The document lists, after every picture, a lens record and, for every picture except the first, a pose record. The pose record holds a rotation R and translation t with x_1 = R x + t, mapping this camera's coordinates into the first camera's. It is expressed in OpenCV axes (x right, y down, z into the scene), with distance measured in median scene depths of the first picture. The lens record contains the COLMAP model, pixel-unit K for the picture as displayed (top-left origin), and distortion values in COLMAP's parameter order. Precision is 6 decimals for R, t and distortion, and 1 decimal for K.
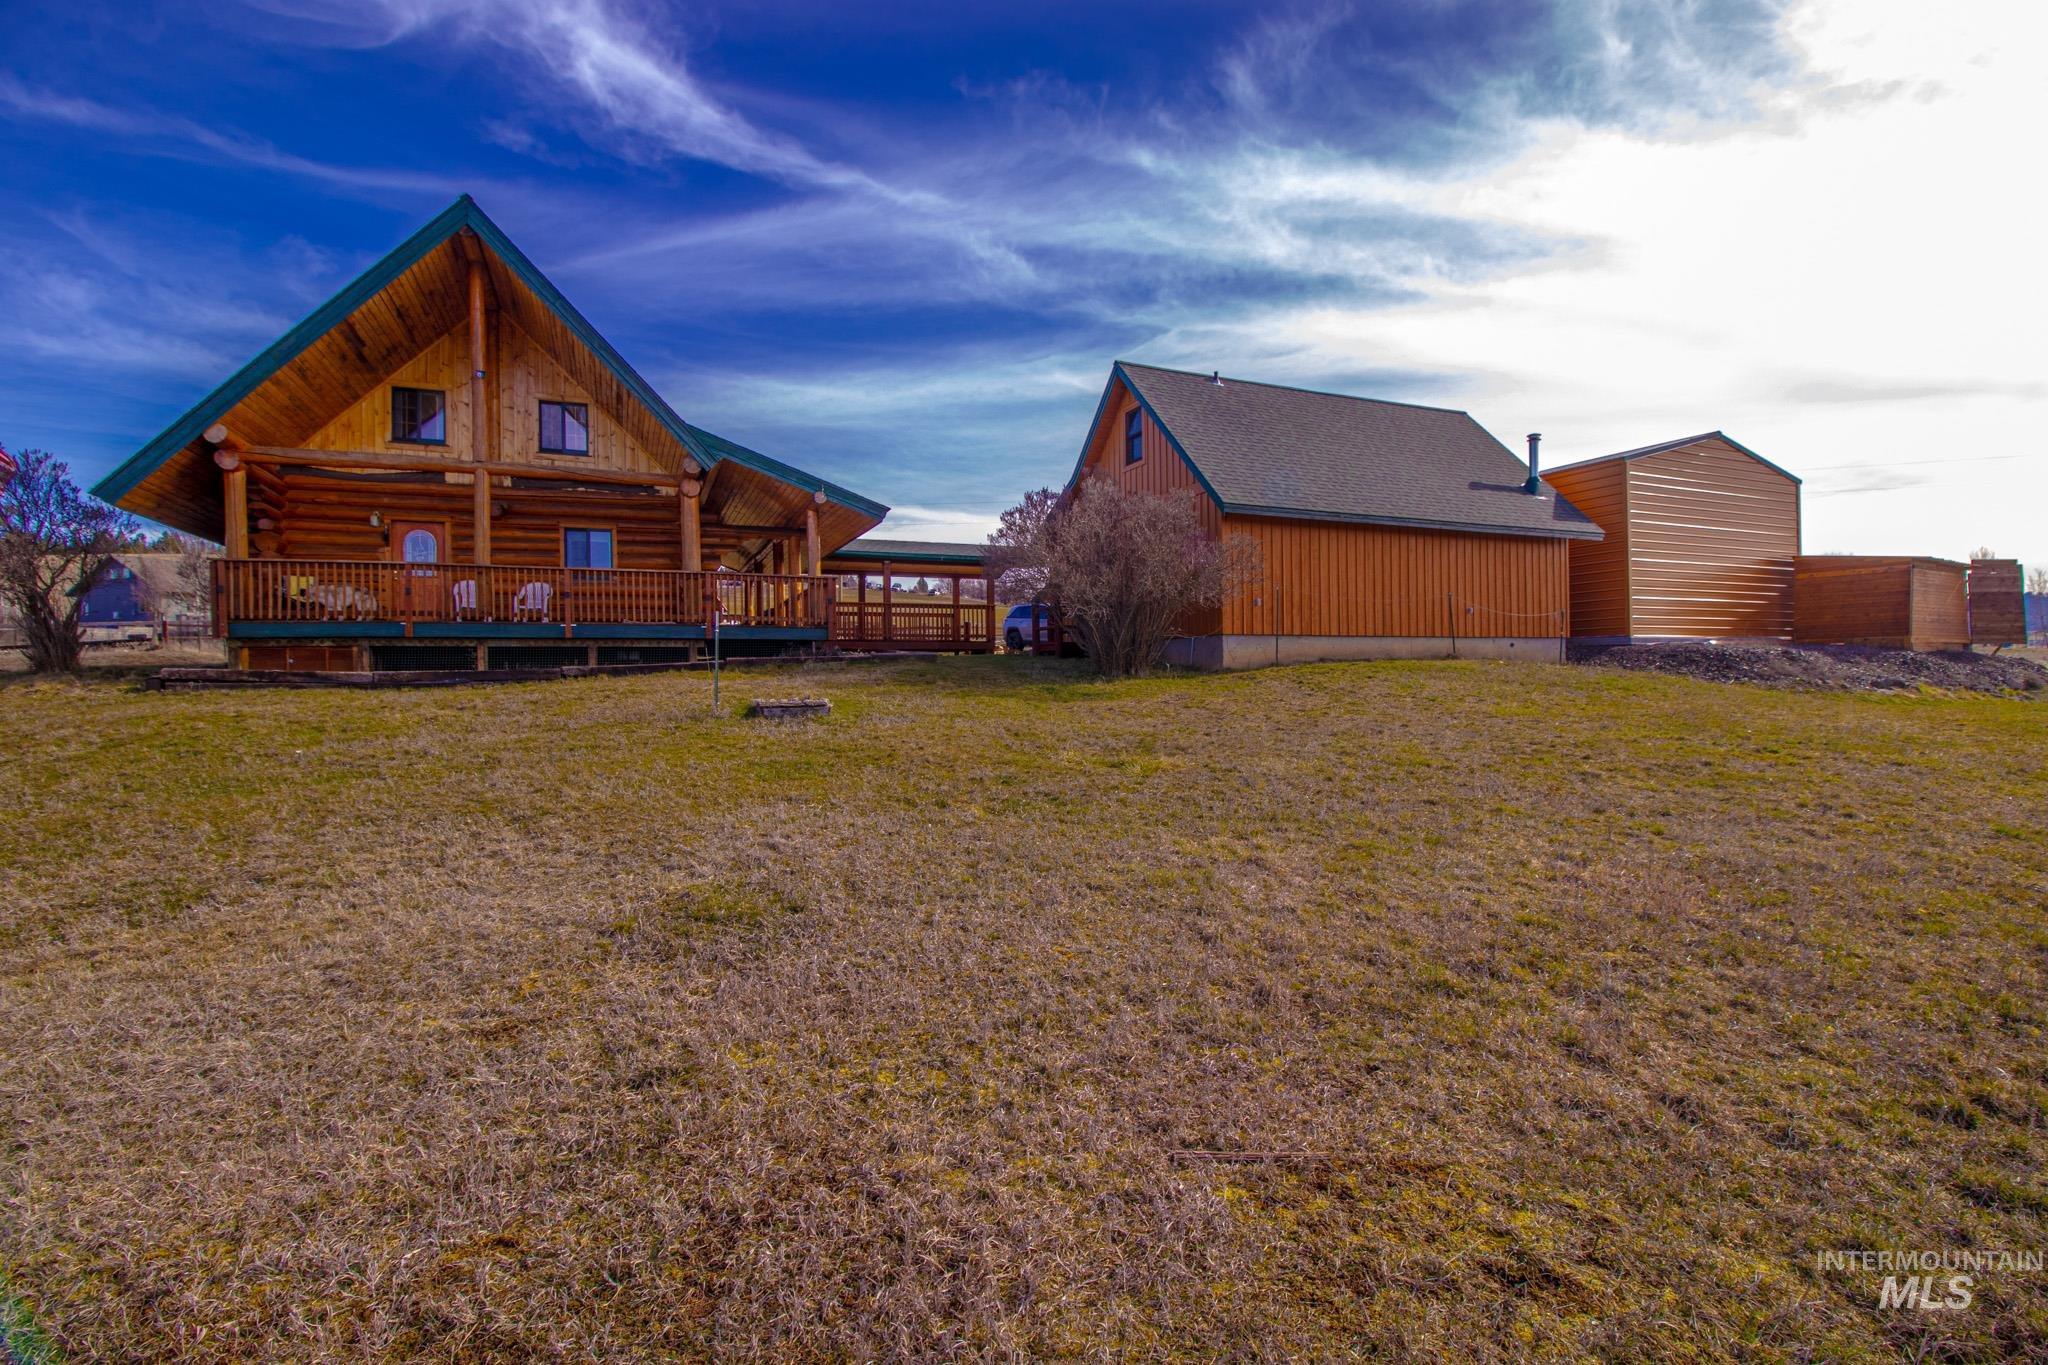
lens RADIAL K [[952.1, 0, 1014.6], [0, 952.1, 675.4], [0, 0, 1]] dist [0.000398, -0.012421]
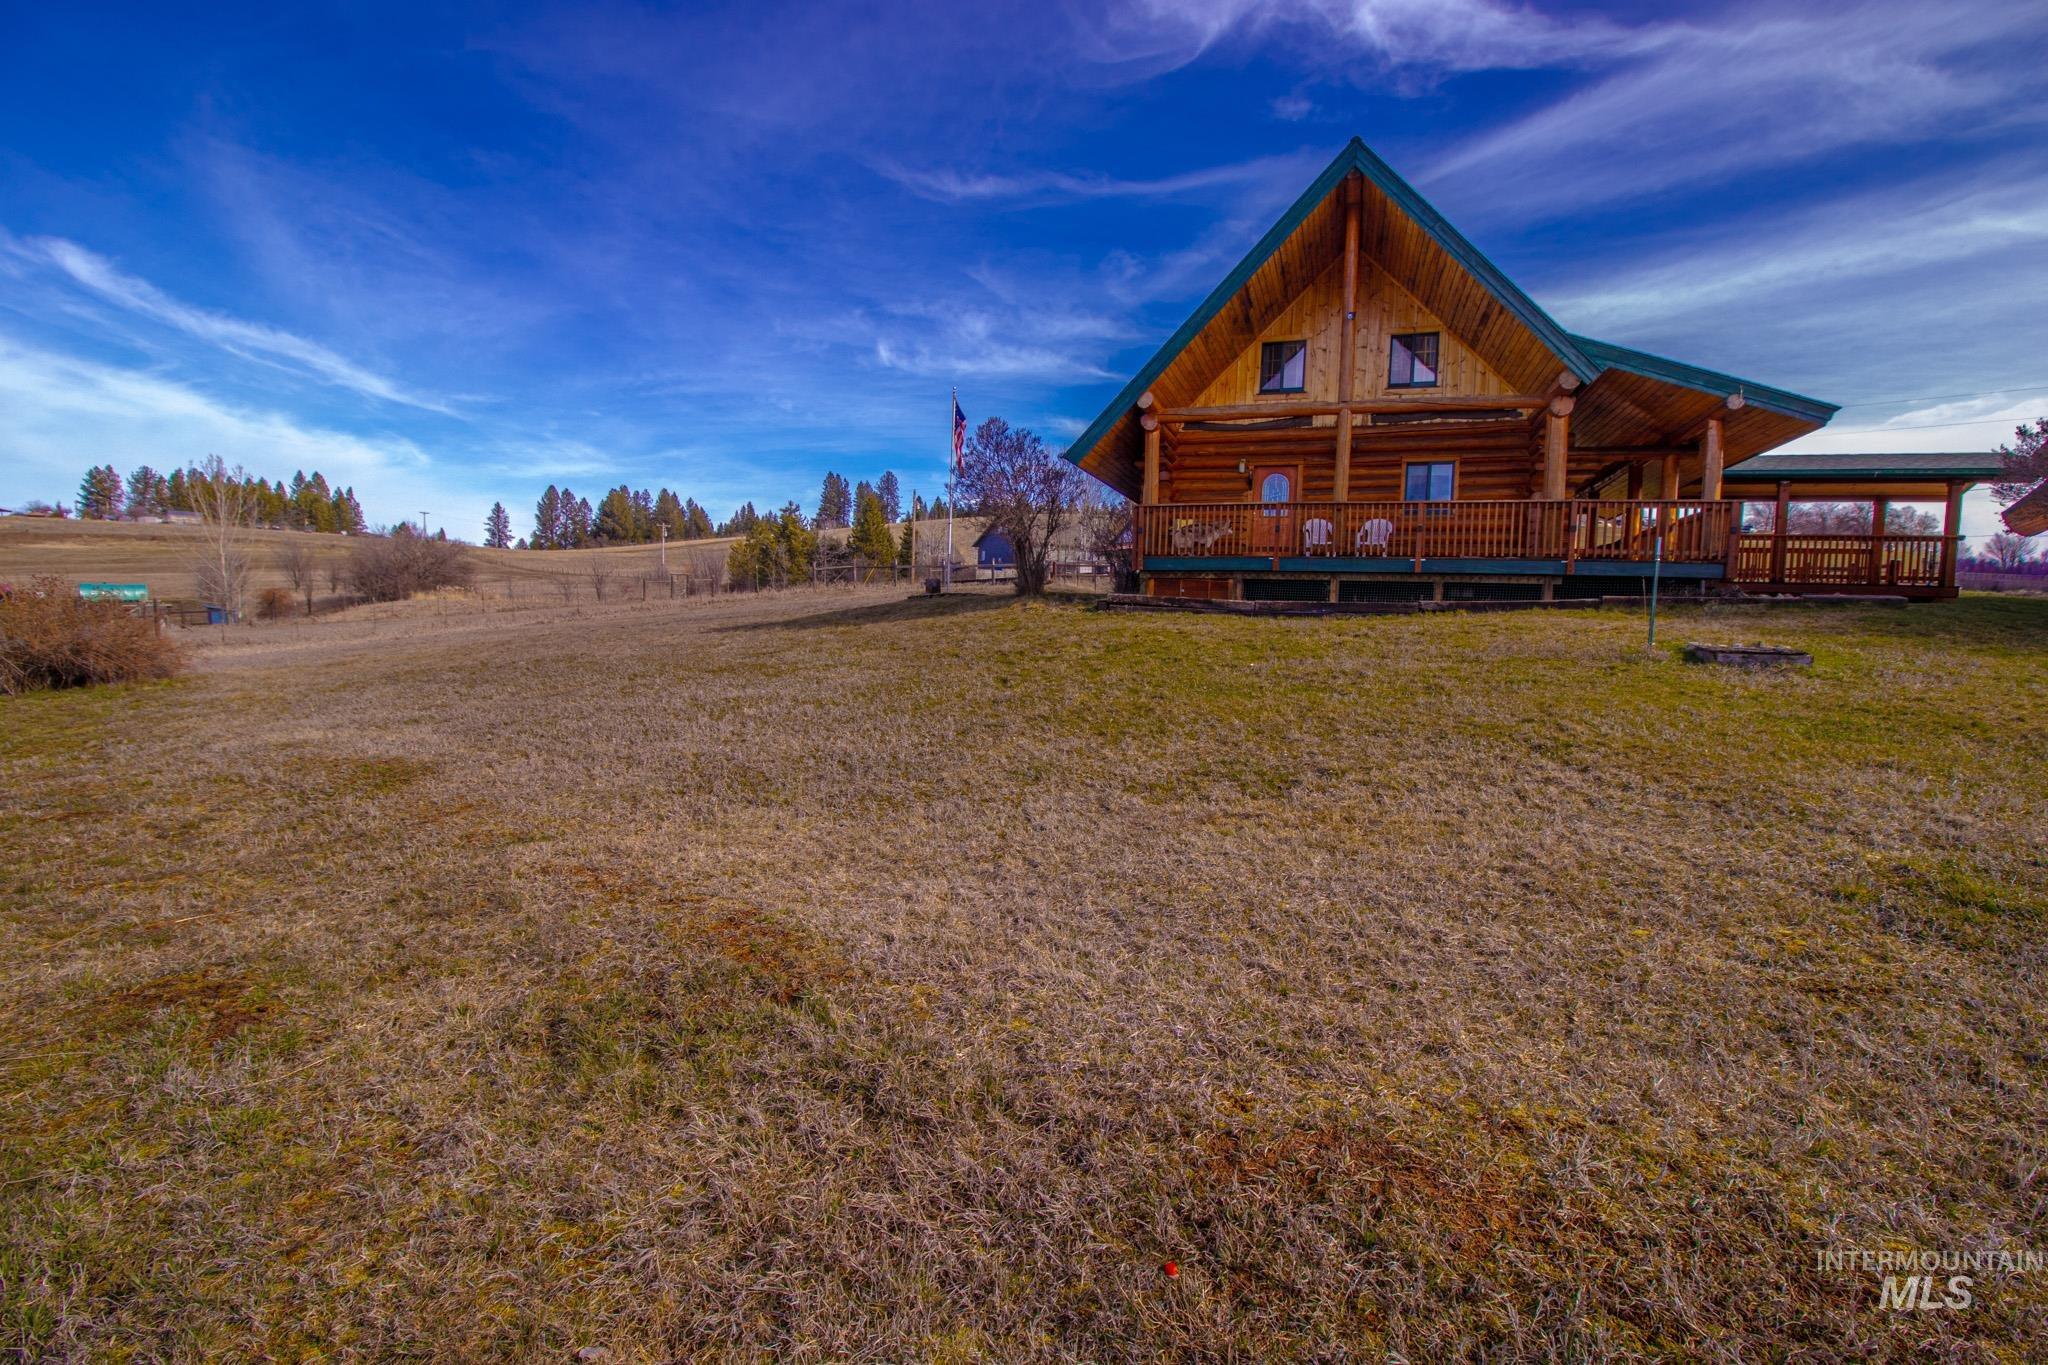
lens RADIAL K [[952.1, 0, 1014.6], [0, 952.1, 675.4], [0, 0, 1]] dist [0.000398, -0.012421]
pose [[0.738715, 0.076638, -0.669646, -0.101252], [-0.037019, 0.996628, 0.073224, 0.009858], [0.673000, -0.029302, 0.739062, -0.020601]]
